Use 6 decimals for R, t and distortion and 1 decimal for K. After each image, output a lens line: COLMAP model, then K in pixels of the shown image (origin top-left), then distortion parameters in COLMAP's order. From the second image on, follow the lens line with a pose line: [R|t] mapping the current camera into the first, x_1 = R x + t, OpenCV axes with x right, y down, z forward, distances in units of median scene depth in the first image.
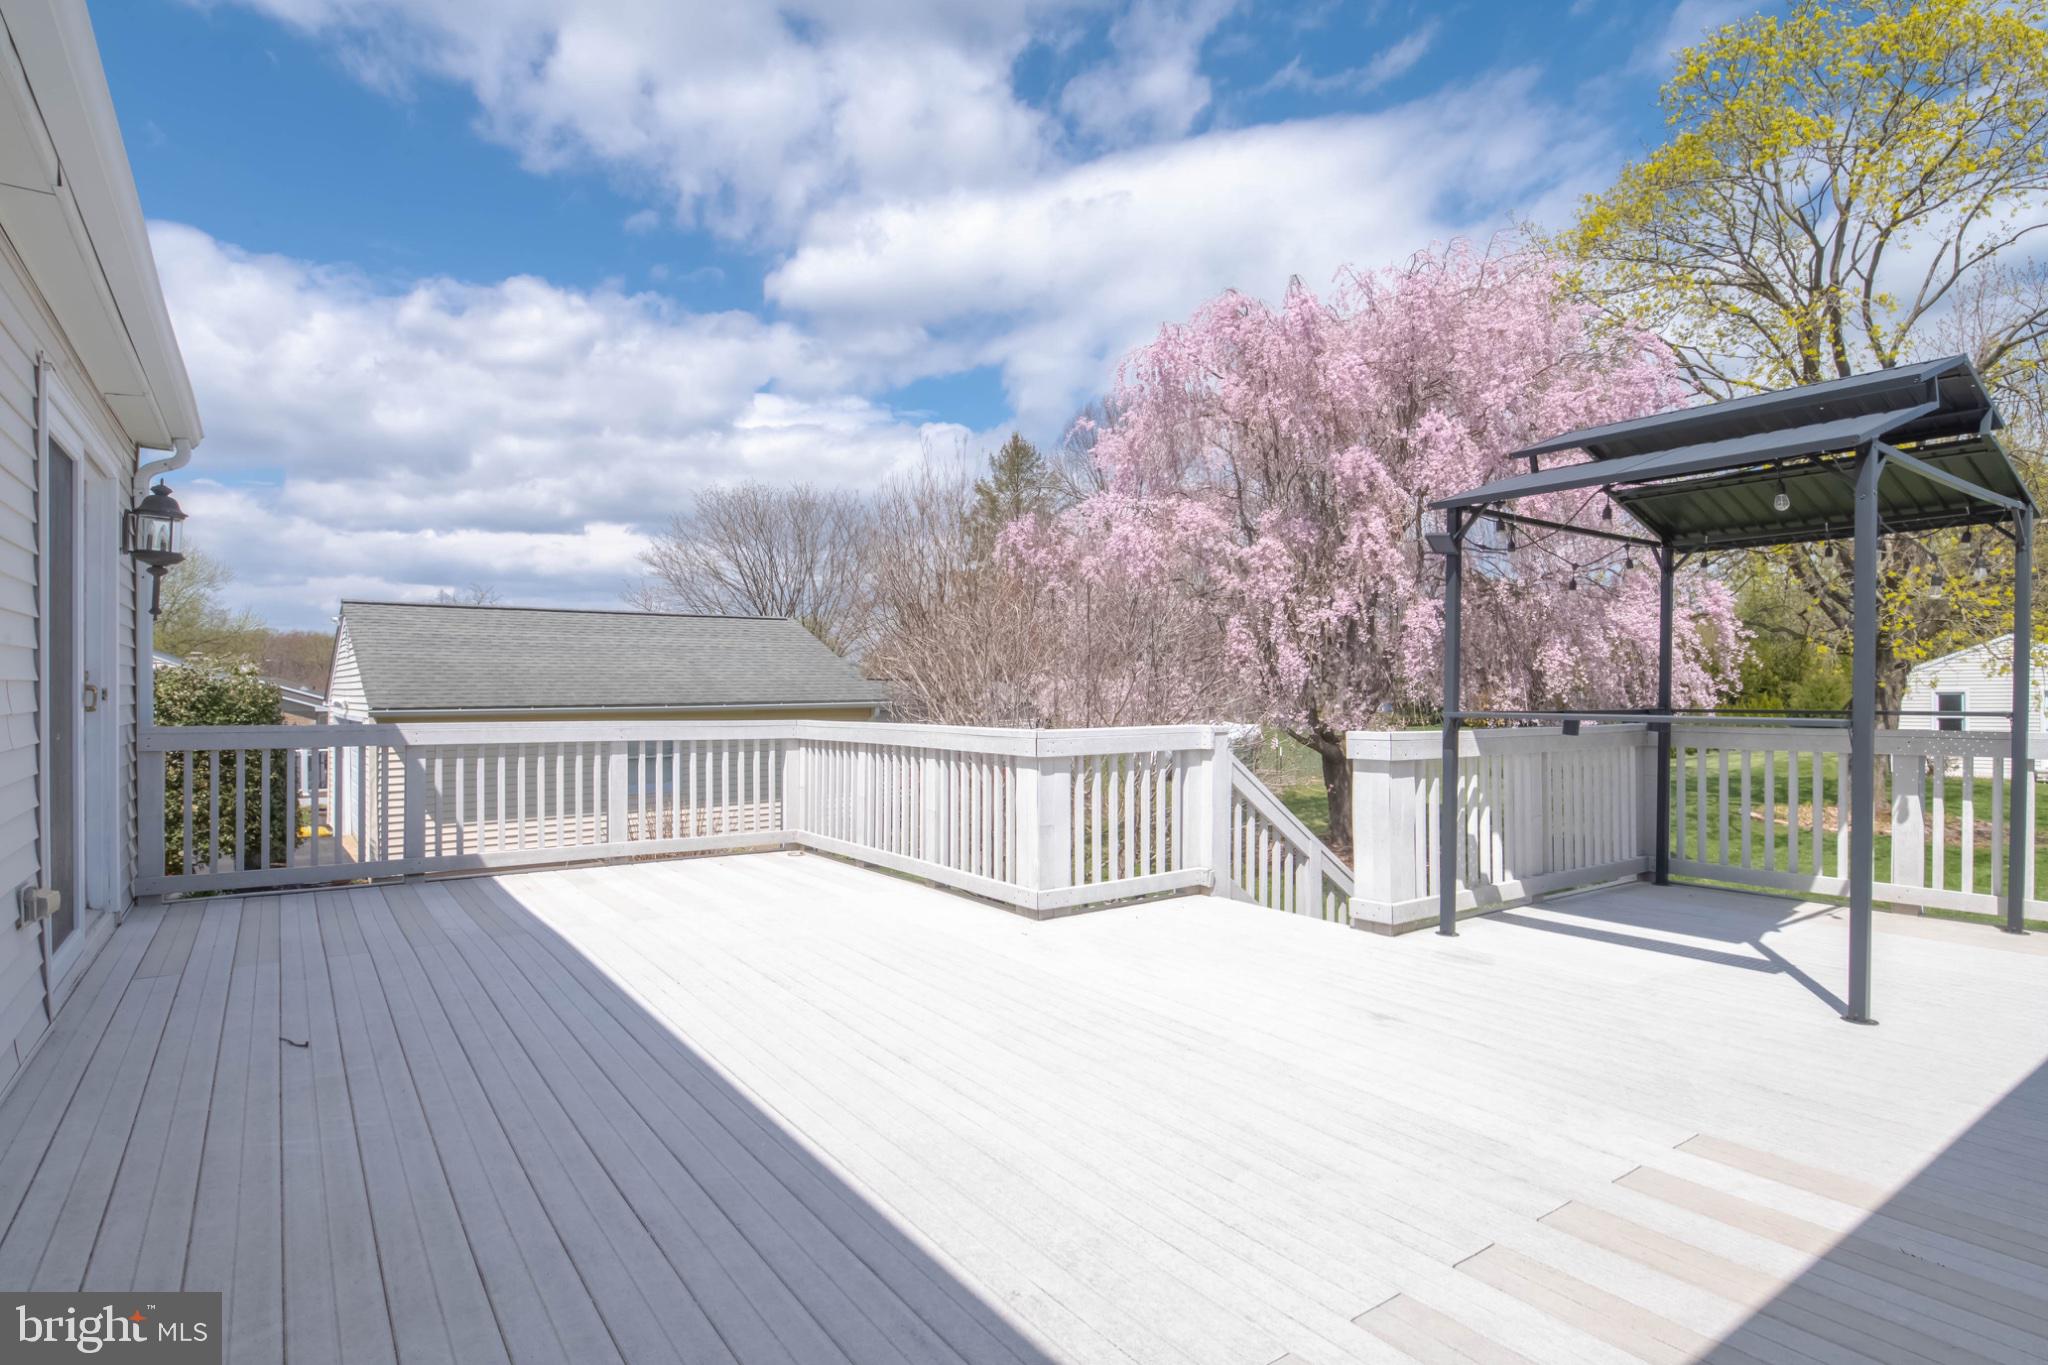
lens RADIAL K [[1061.5, 0, 1030.5], [0, 1061.5, 688.0], [0, 0, 1]] dist [0.004018, -0.000088]
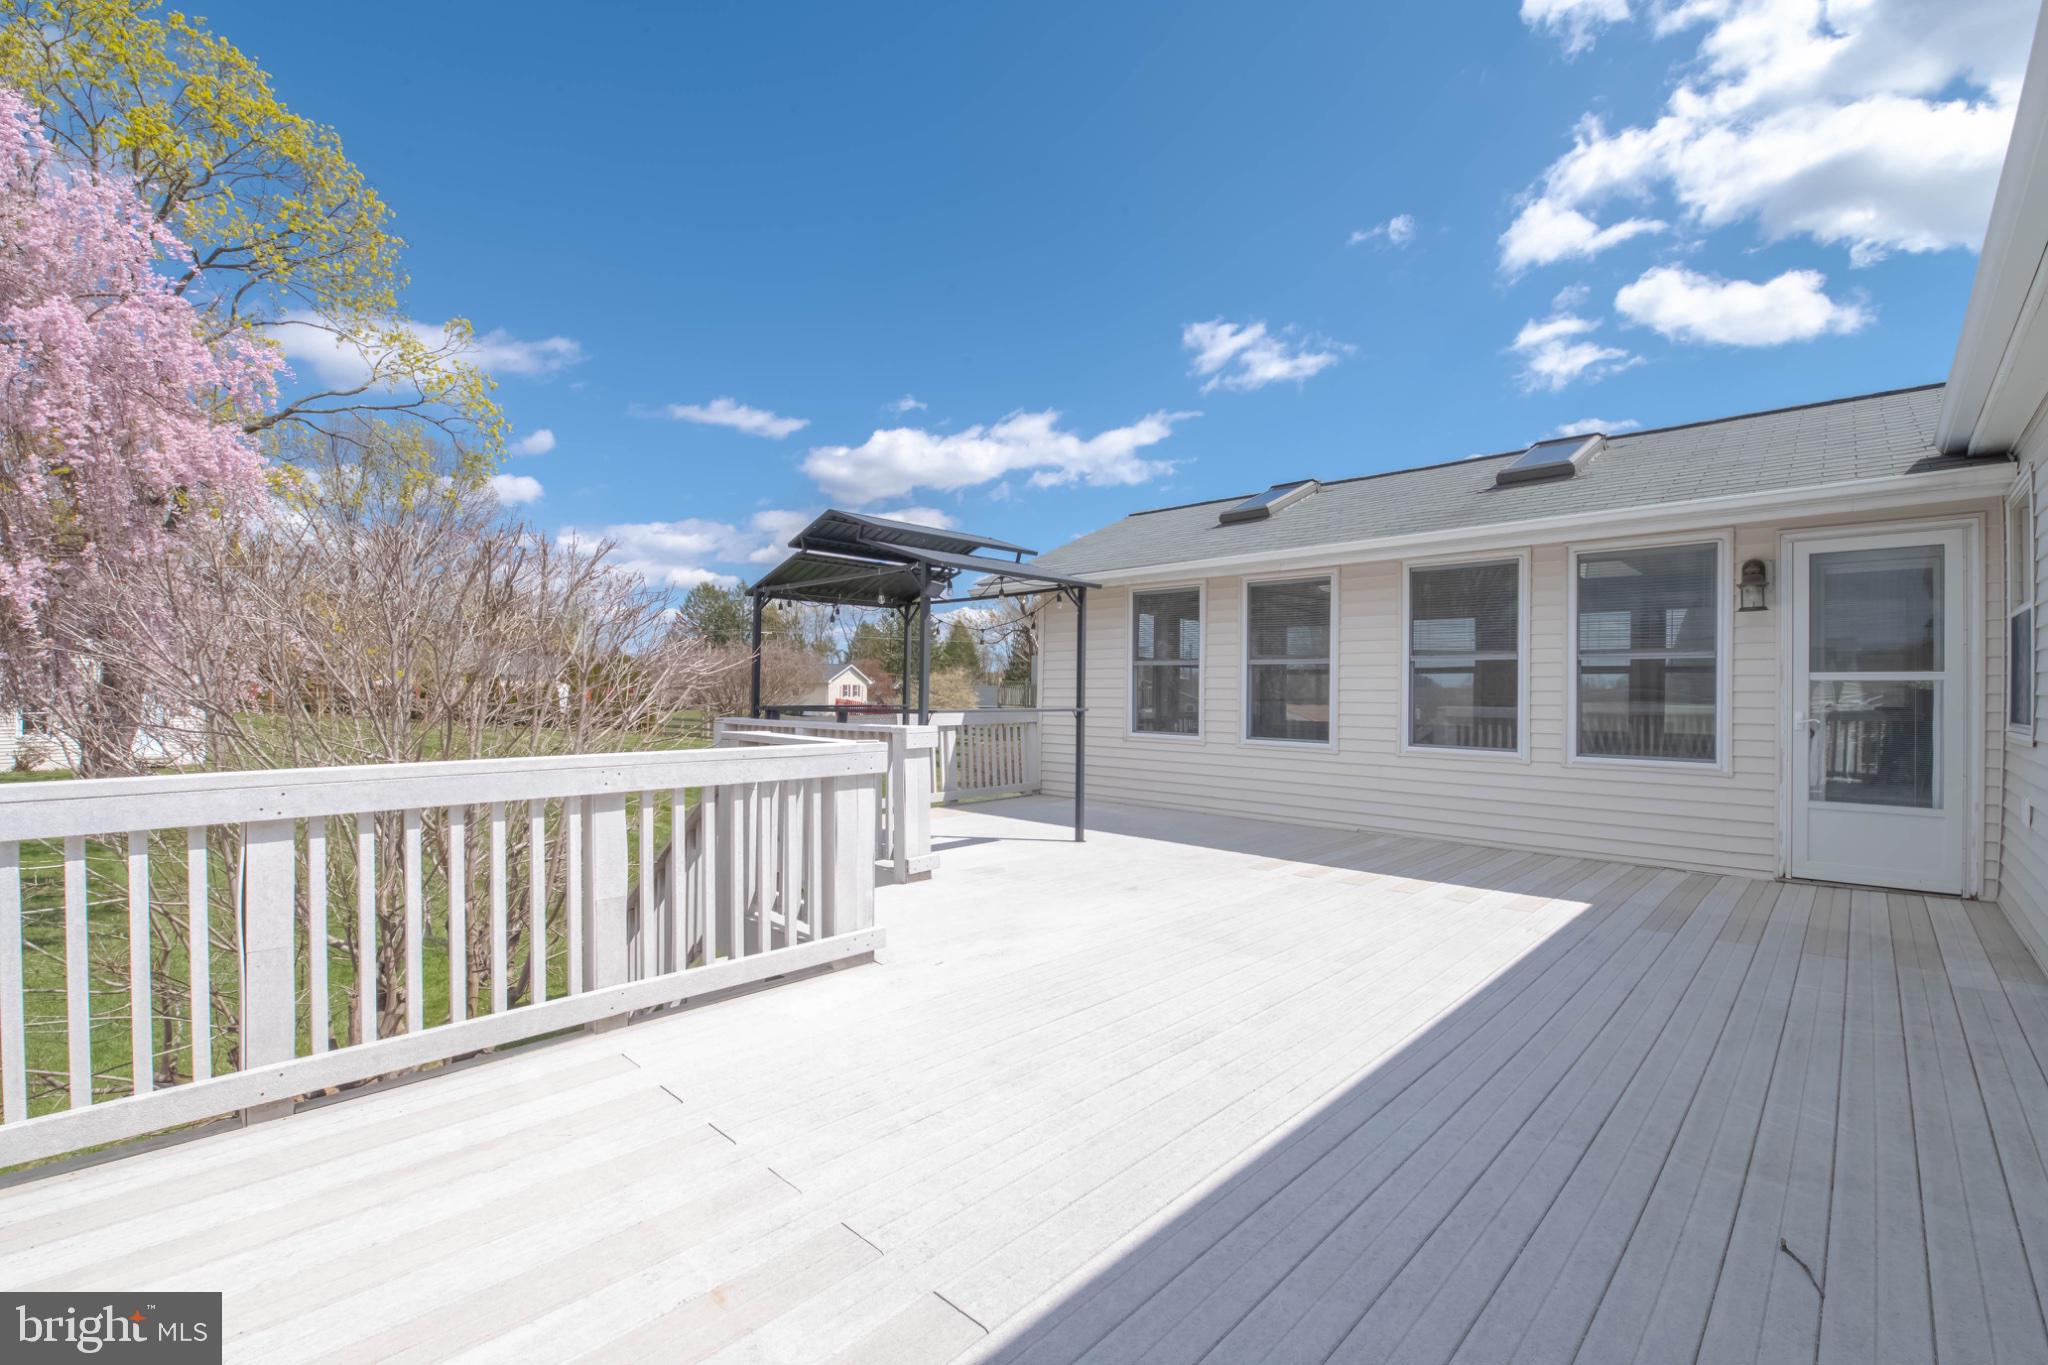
lens RADIAL K [[887.8, 0, 1033.5], [0, 887.8, 690.3], [0, 0, 1]] dist [-0.014176, -0.000704]
pose [[-0.191597, -0.001768, 0.981472, -1.146000], [-0.005462, 0.999985, 0.000735, -0.006466], [-0.981459, -0.005220, -0.191603, 1.595965]]
